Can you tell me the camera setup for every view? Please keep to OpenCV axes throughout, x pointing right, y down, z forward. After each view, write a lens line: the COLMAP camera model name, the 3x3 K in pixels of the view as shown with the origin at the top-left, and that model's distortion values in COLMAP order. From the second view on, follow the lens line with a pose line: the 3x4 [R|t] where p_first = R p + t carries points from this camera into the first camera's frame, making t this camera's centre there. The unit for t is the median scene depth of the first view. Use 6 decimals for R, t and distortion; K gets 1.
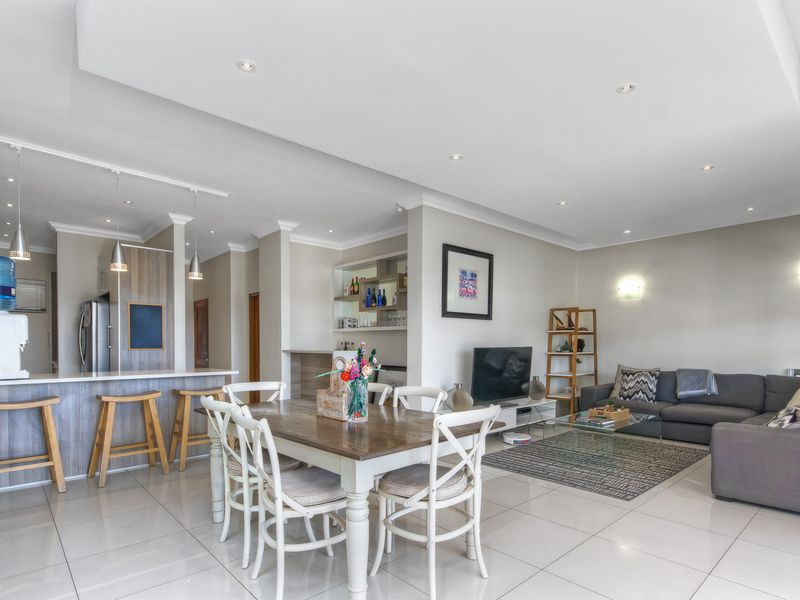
lens RADIAL K [[438.4, 0, 407.9], [0, 438.4, 345.6], [0, 0, 1]] dist [0.002029, -0.000825]
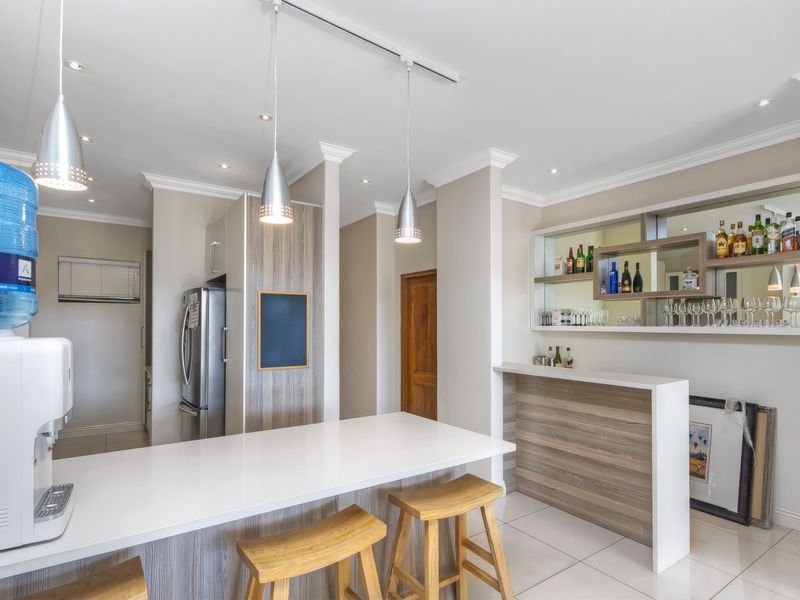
lens RADIAL K [[427.8, 0, 401.9], [0, 427.8, 317.7], [0, 0, 1]] dist [0.001406, -0.000861]
pose [[0.988874, 0.000026, -0.148757, -0.331396], [-0.002800, 0.999826, -0.018438, -0.047369], [0.148731, 0.018649, 0.988702, 0.420468]]
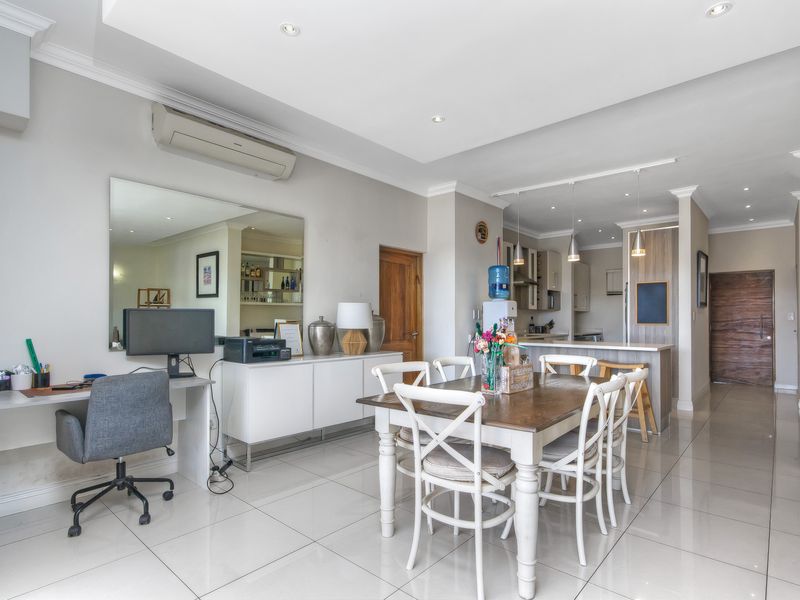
lens RADIAL K [[427.8, 0, 401.9], [0, 427.8, 317.7], [0, 0, 1]] dist [0.001406, -0.000861]
pose [[0.100122, -0.003214, -0.994970, 0.362821], [-0.007824, 0.999961, -0.004017, 0.001342], [0.994944, 0.008187, 0.100093, 0.275406]]
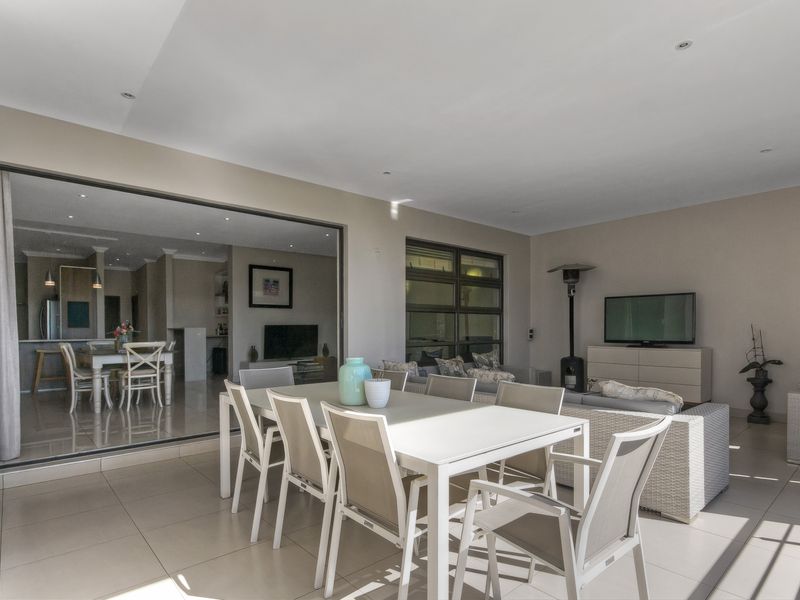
lens RADIAL K [[437.2, 0, 410.6], [0, 437.2, 325.1], [0, 0, 1]] dist [0.001559, 0.000284]
pose [[0.999938, -0.008224, -0.007539, 0.644704], [0.008142, 0.999908, -0.010846, 0.023780], [0.007627, 0.010784, 0.999913, -0.621251]]
